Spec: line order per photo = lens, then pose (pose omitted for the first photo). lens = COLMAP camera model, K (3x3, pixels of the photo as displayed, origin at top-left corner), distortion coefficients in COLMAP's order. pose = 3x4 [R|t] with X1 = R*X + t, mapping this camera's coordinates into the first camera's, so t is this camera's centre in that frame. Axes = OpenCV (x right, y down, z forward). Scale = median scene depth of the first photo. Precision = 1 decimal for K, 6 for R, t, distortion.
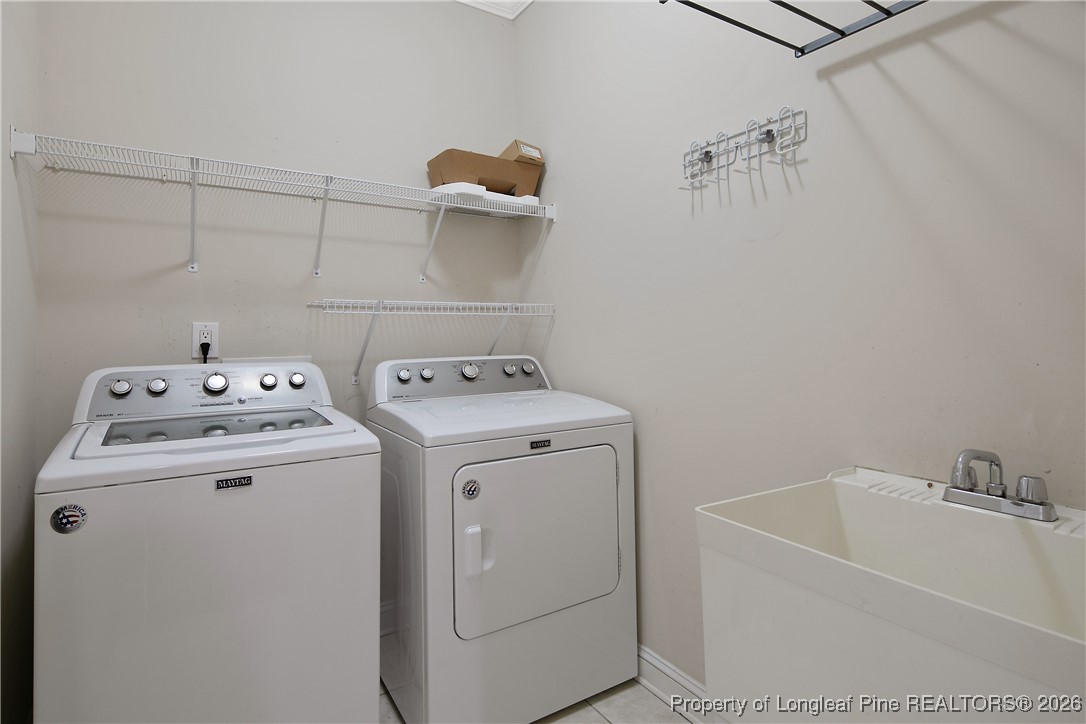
lens RADIAL K [[545.0, 0, 540.8], [0, 545.0, 311.3], [0, 0, 1]] dist [0.002026, 0.000092]
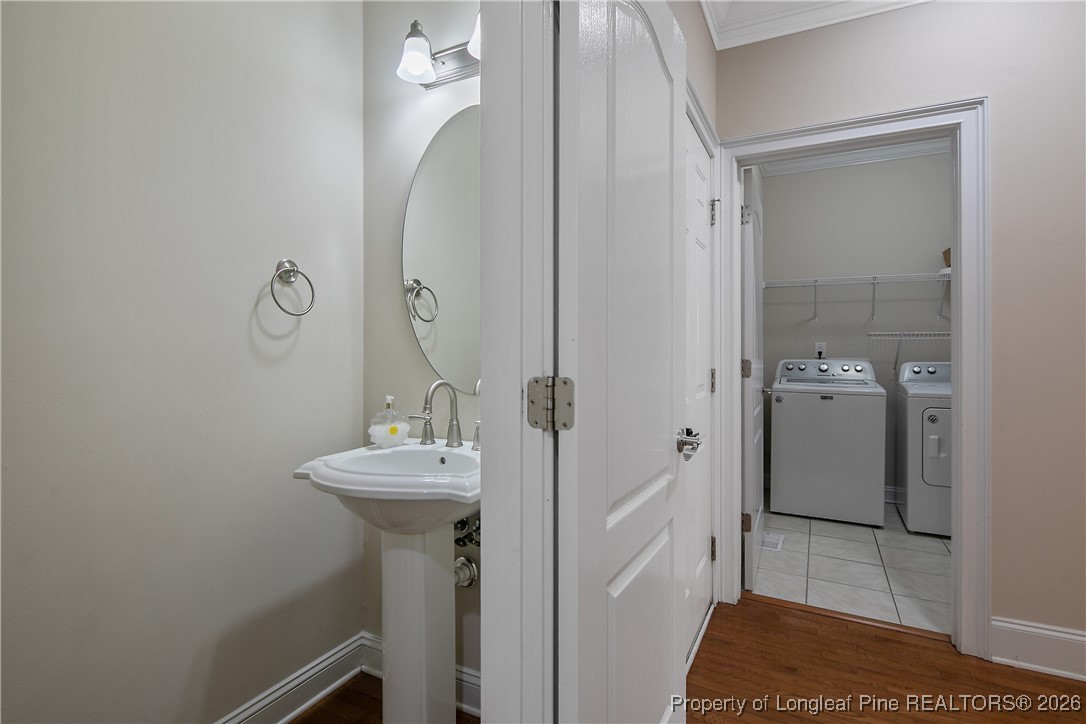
lens RADIAL K [[530.9, 0, 541.4], [0, 530.9, 344.0], [0, 0, 1]] dist [0.002644, -0.000369]
pose [[0.479699, 0.001321, -0.877432, 0.889779], [0.022700, 0.999645, 0.013915, -0.036373], [0.877140, -0.026592, 0.479499, -1.255765]]
